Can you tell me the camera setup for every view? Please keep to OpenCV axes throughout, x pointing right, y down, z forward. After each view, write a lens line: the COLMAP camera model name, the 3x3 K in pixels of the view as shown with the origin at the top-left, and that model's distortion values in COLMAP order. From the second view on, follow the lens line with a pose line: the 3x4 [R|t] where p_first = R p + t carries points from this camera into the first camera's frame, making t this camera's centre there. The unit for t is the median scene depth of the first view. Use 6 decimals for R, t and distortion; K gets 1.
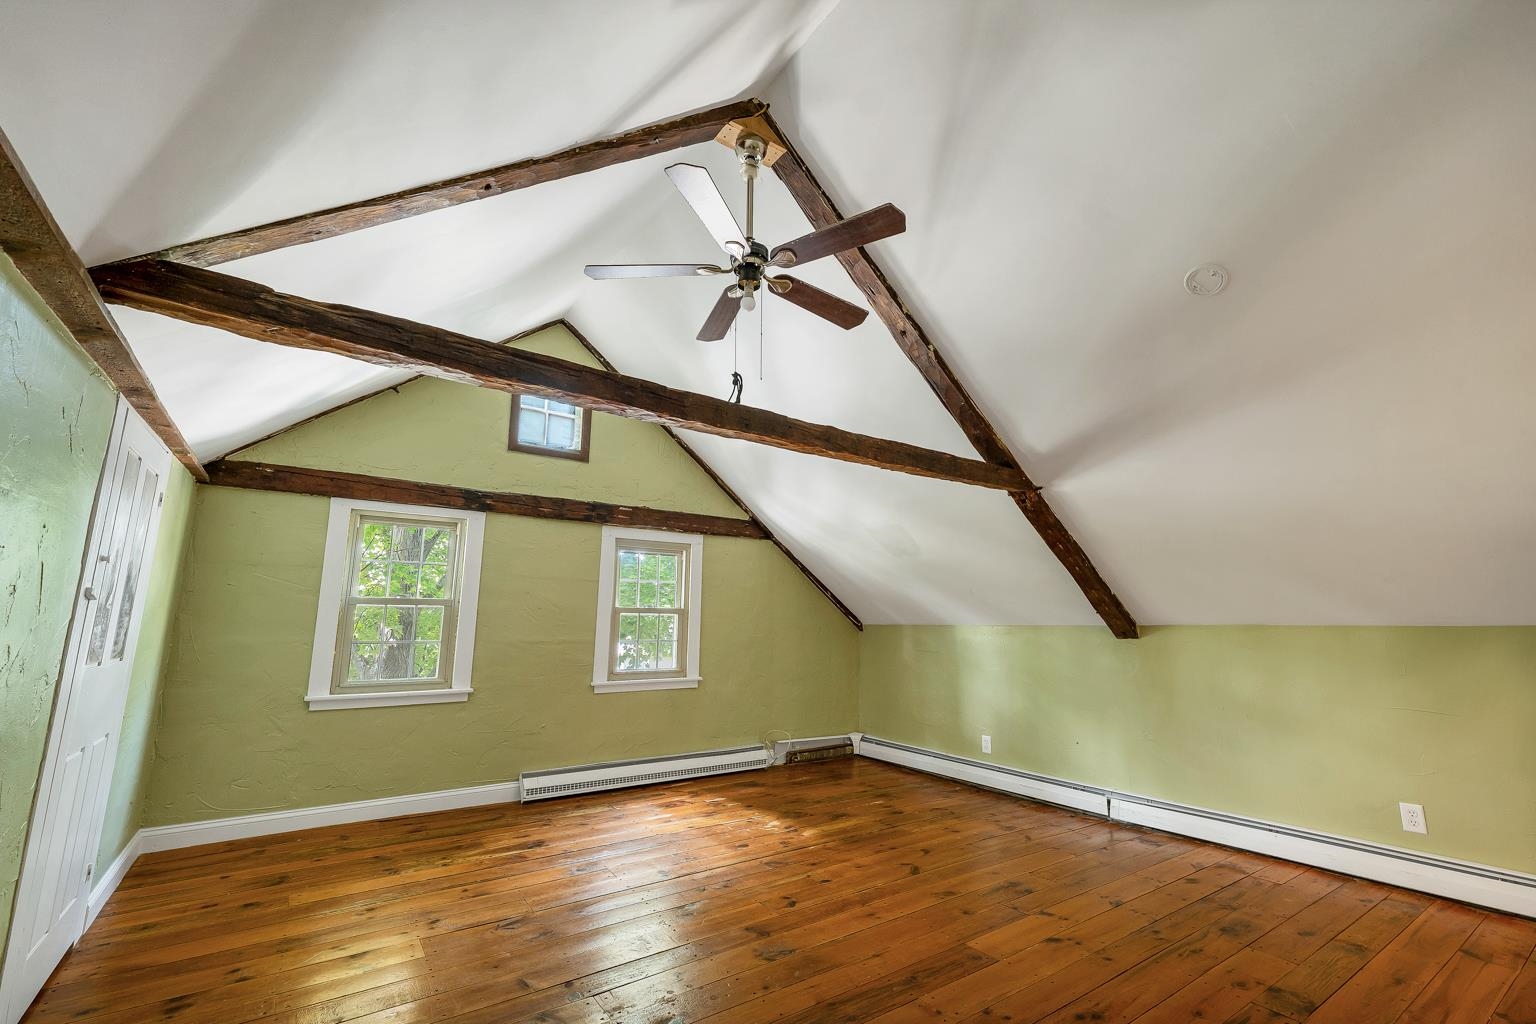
lens RADIAL K [[644.8, 0, 767.8], [0, 644.8, 525.3], [0, 0, 1]] dist [0.001686, 0.000224]
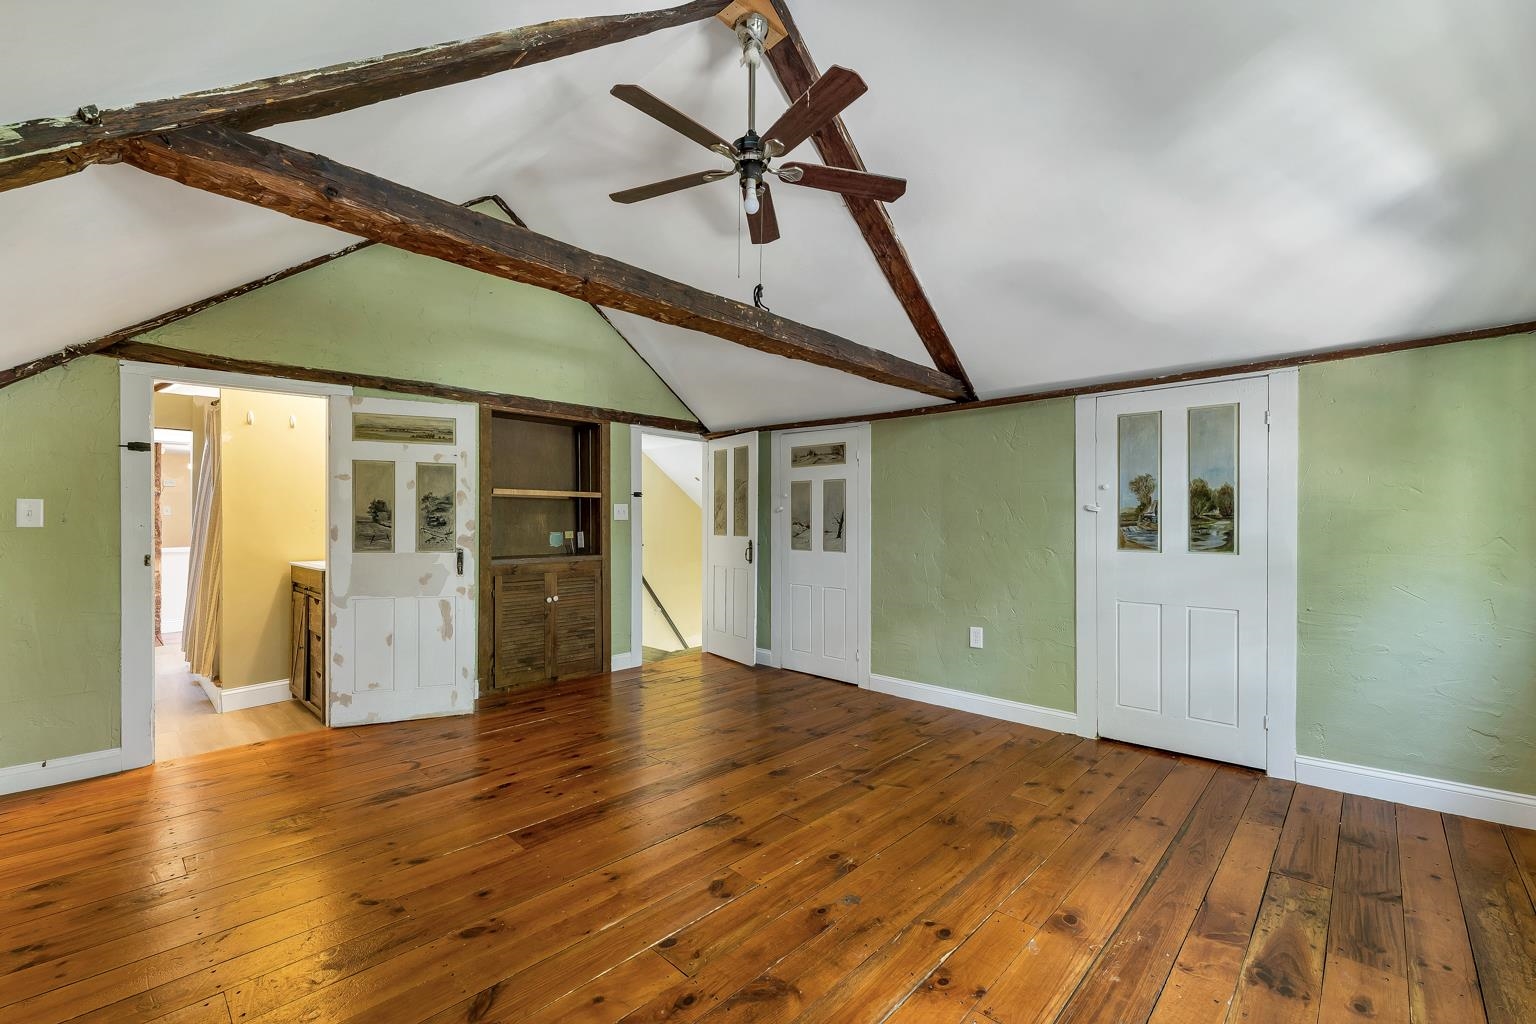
lens RADIAL K [[644.8, 0, 767.8], [0, 644.8, 525.3], [0, 0, 1]] dist [0.001686, 0.000224]
pose [[-0.978891, -0.010489, -0.204114, 0.120829], [0.018877, 0.989773, -0.141393, 0.247815], [0.203509, -0.142262, -0.968682, 1.601333]]
